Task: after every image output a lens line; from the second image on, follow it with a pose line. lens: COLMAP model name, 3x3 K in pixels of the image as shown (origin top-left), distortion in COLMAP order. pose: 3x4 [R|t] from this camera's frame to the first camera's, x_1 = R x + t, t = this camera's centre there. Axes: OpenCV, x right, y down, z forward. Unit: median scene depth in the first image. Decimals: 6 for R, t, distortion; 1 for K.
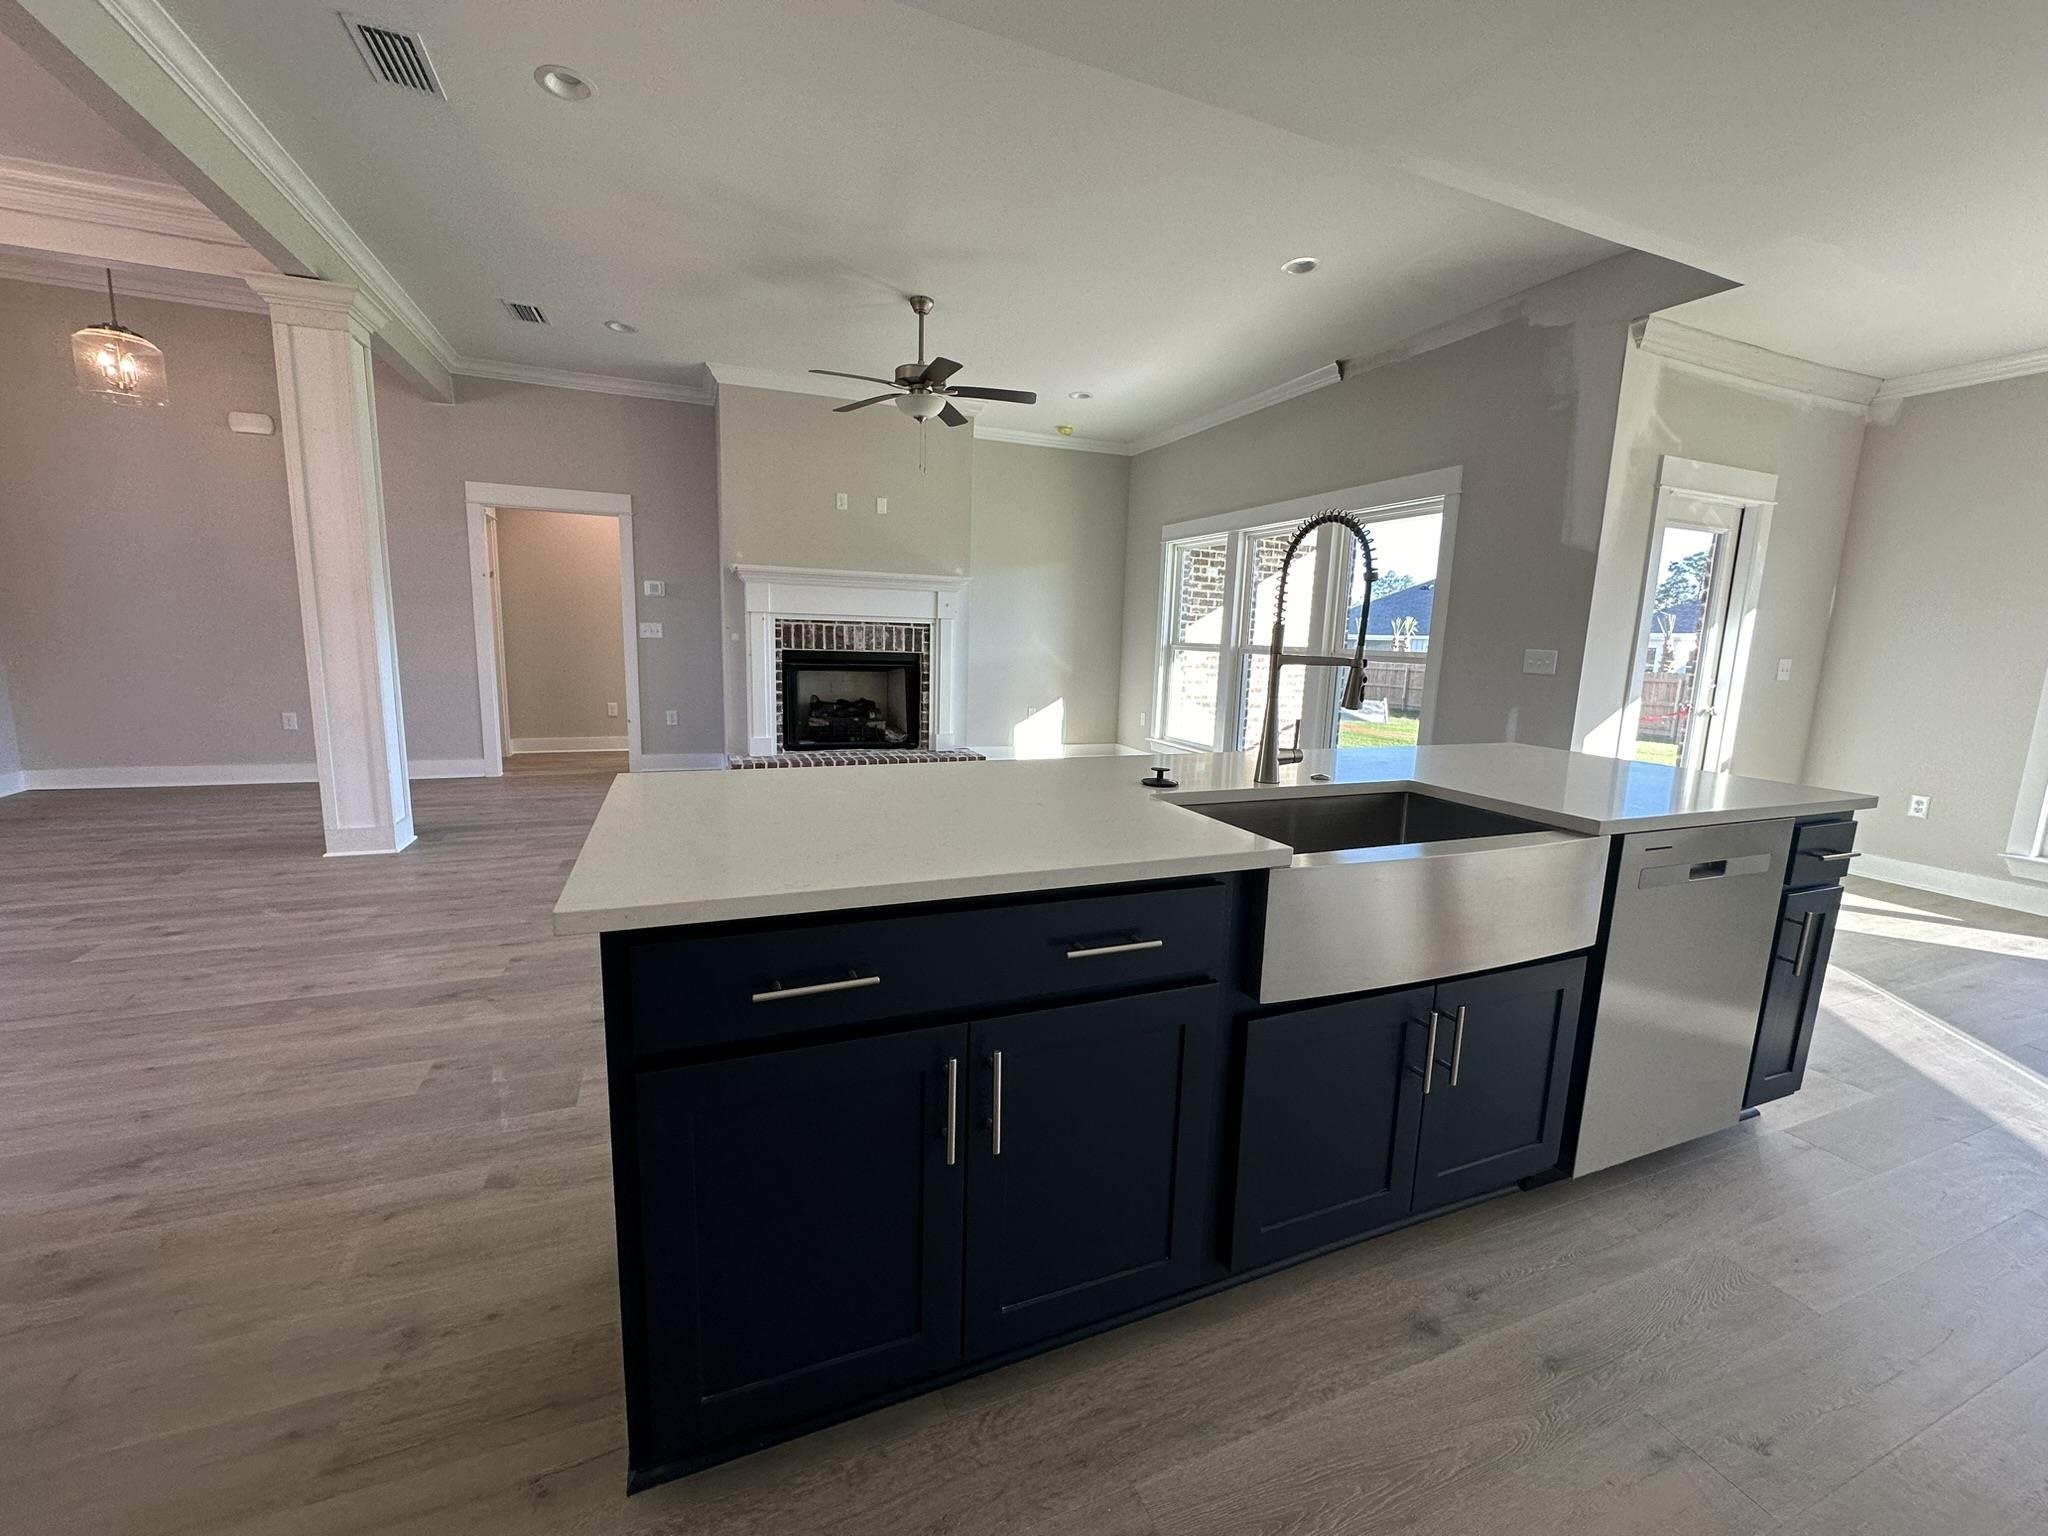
lens RADIAL K [[819.7, 0, 1020.0], [0, 819.7, 768.1], [0, 0, 1]] dist [-0.006120, 0.001963]
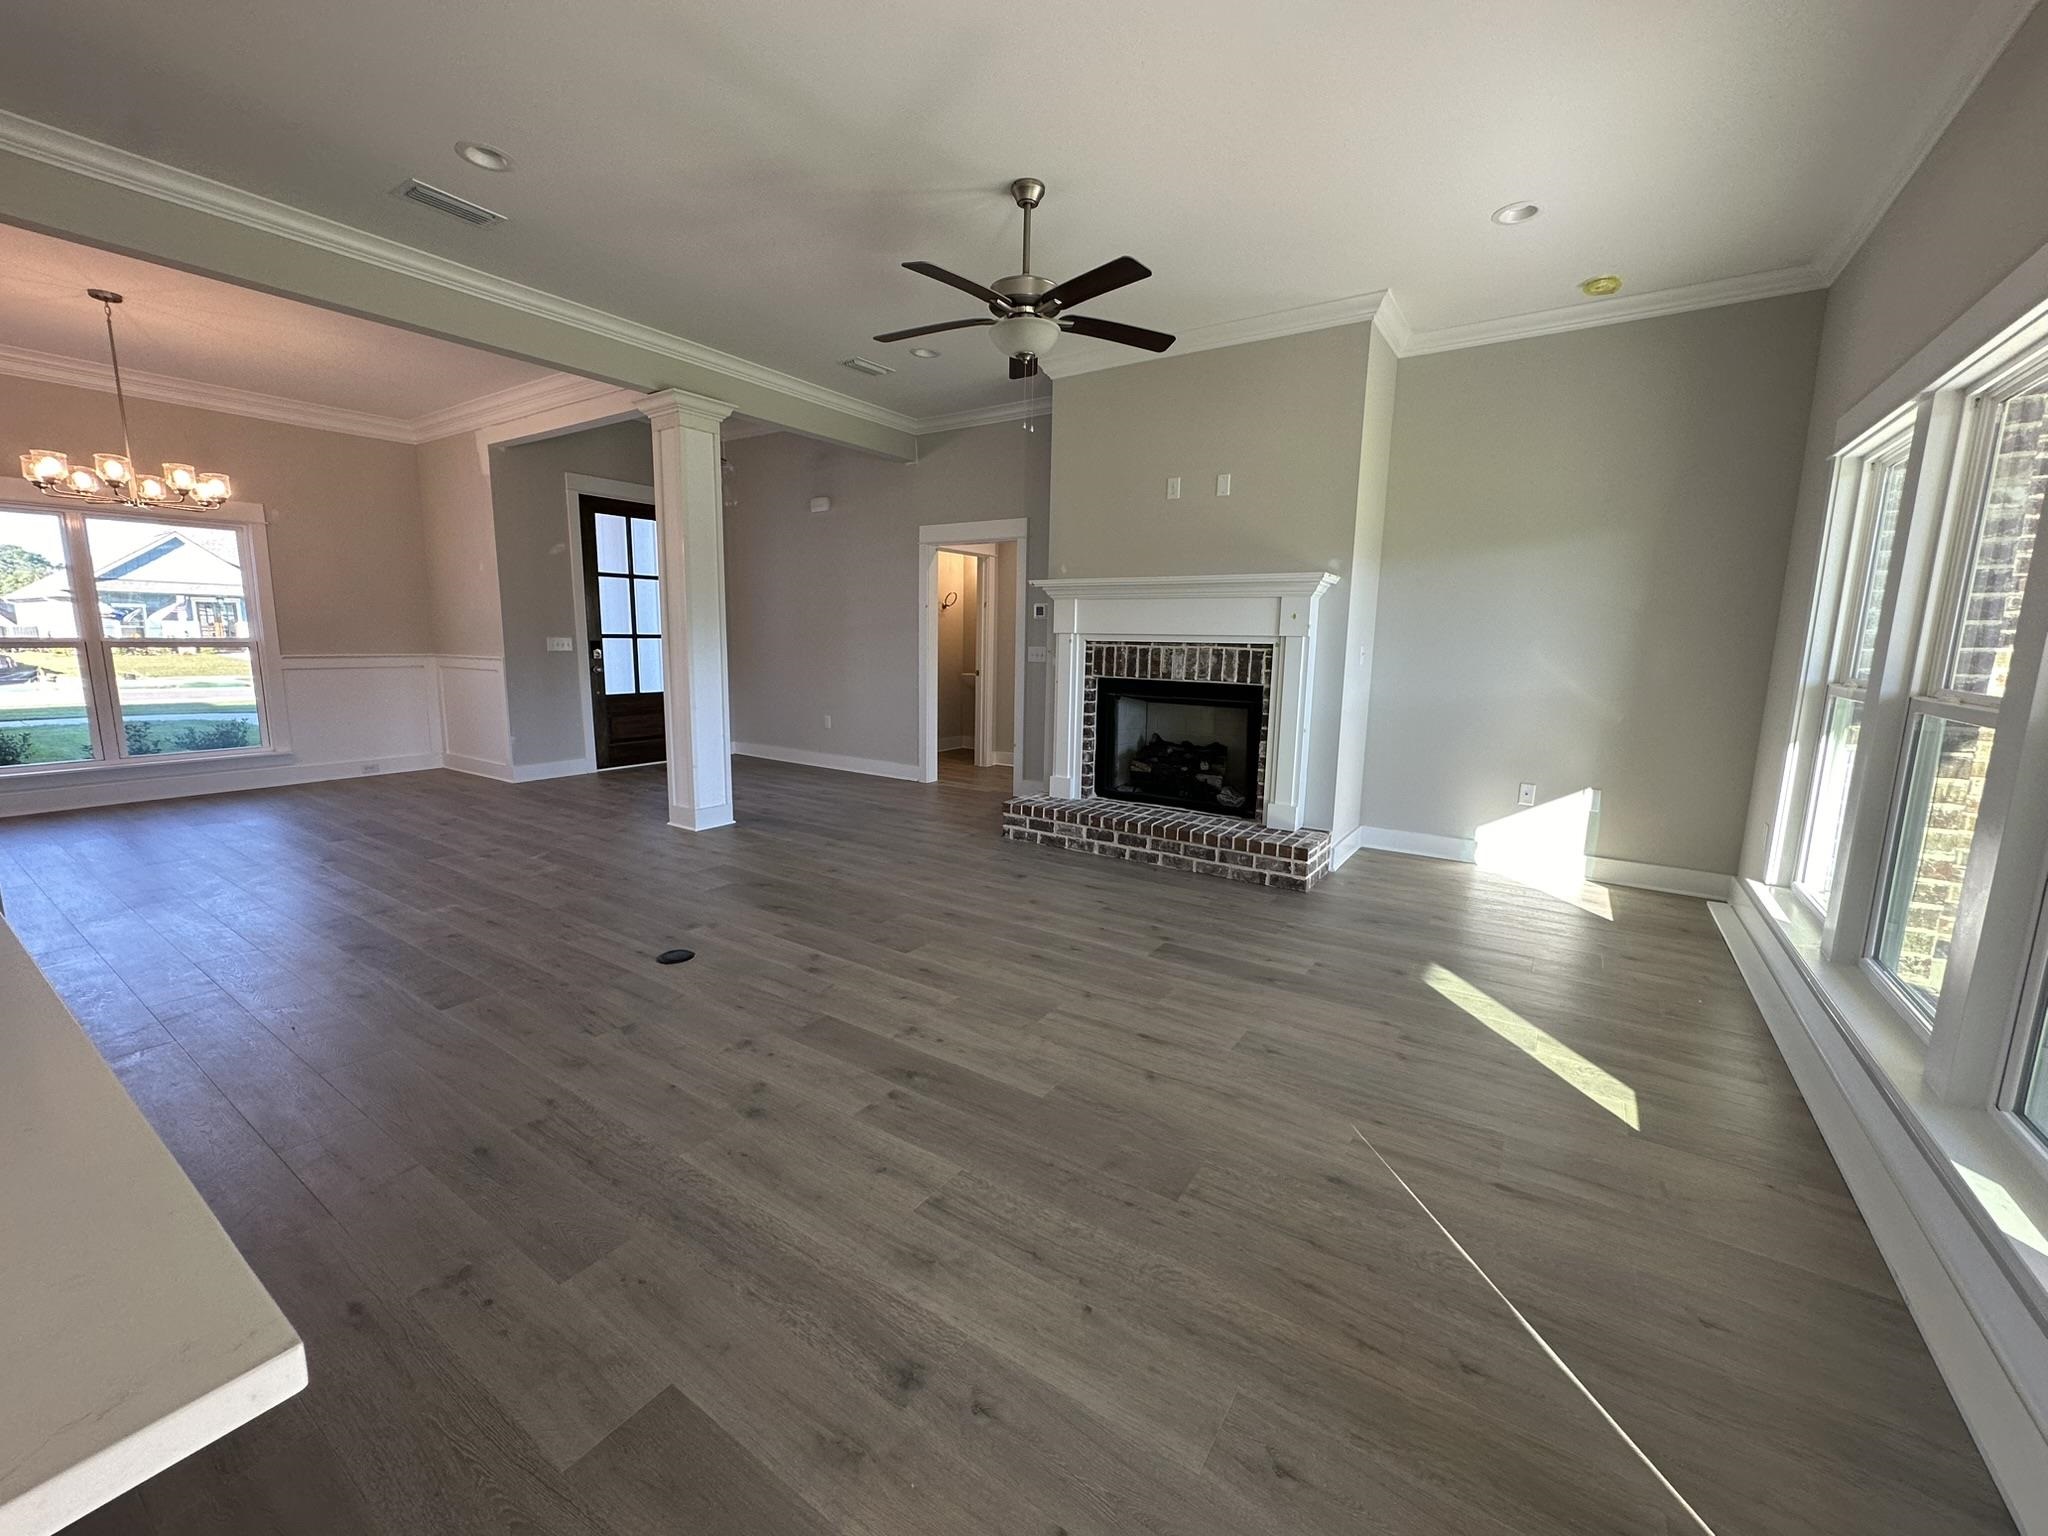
lens RADIAL K [[819.7, 0, 1023.5], [0, 819.7, 765.4], [0, 0, 1]] dist [-0.006120, 0.001963]
pose [[0.556211, 0.109578, -0.823785, 0.365851], [-0.133248, 0.990203, 0.041746, -0.078068], [0.820289, 0.086548, 0.565363, 0.459668]]
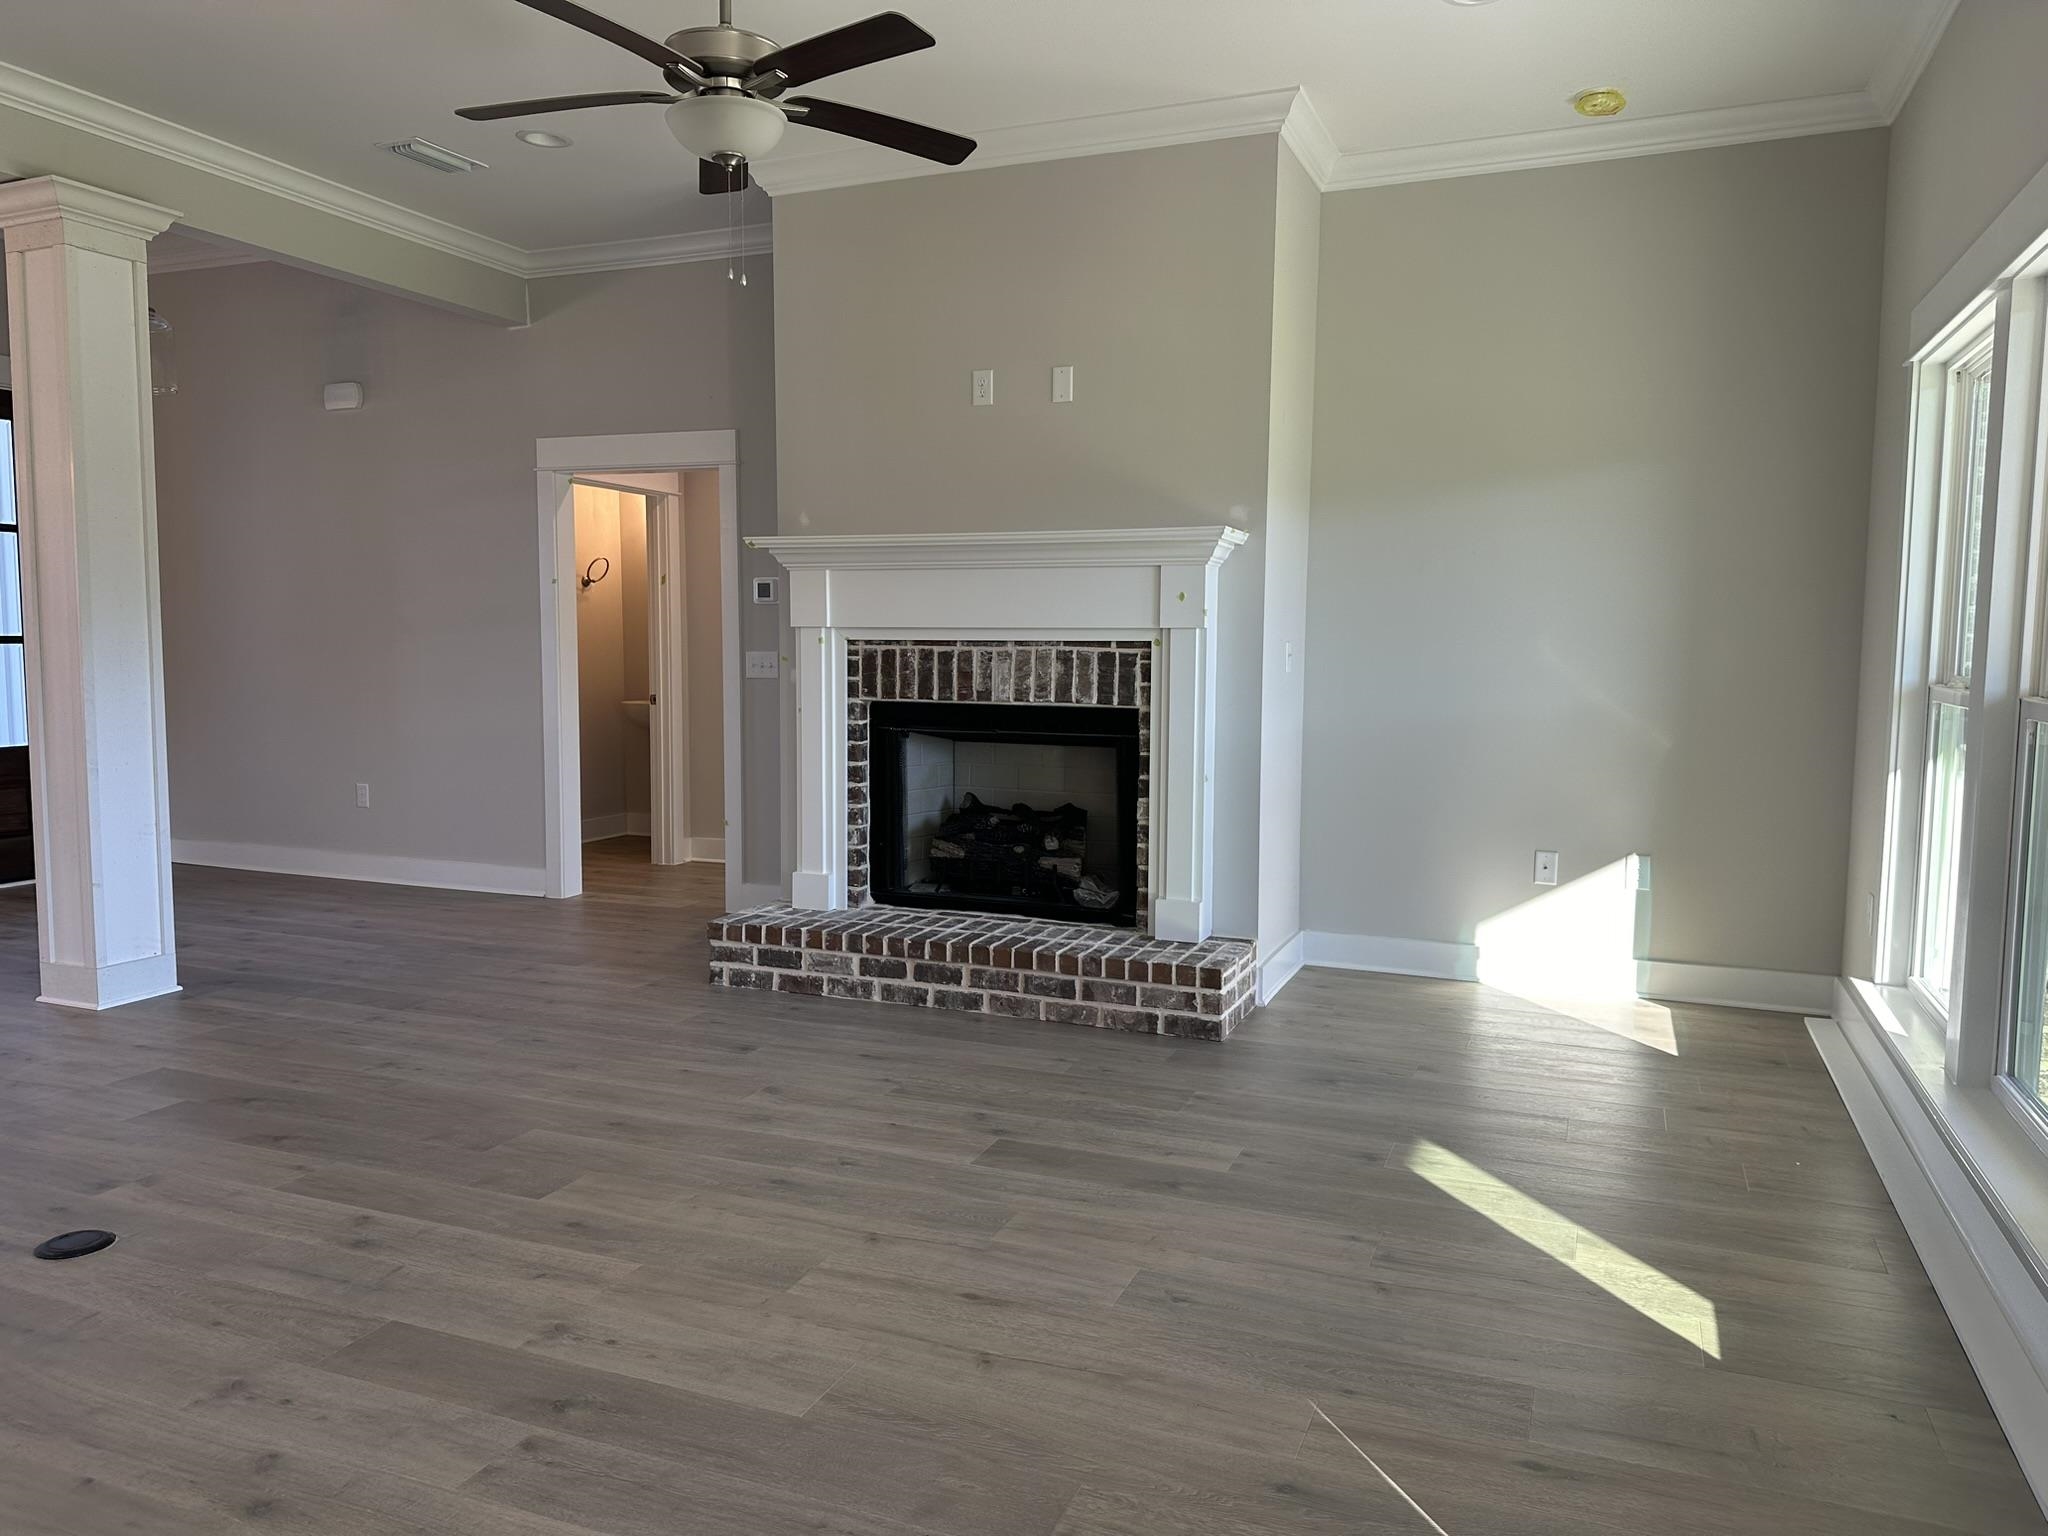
lens RADIAL K [[1439.4, 0, 1028.4], [0, 1439.4, 772.7], [0, 0, 1]] dist [0.071124, -0.066109]
pose [[0.713456, 0.038992, -0.699614, 0.386427], [-0.098100, 0.994175, -0.044633, -0.069992], [0.693798, 0.100476, 0.713126, 0.439239]]
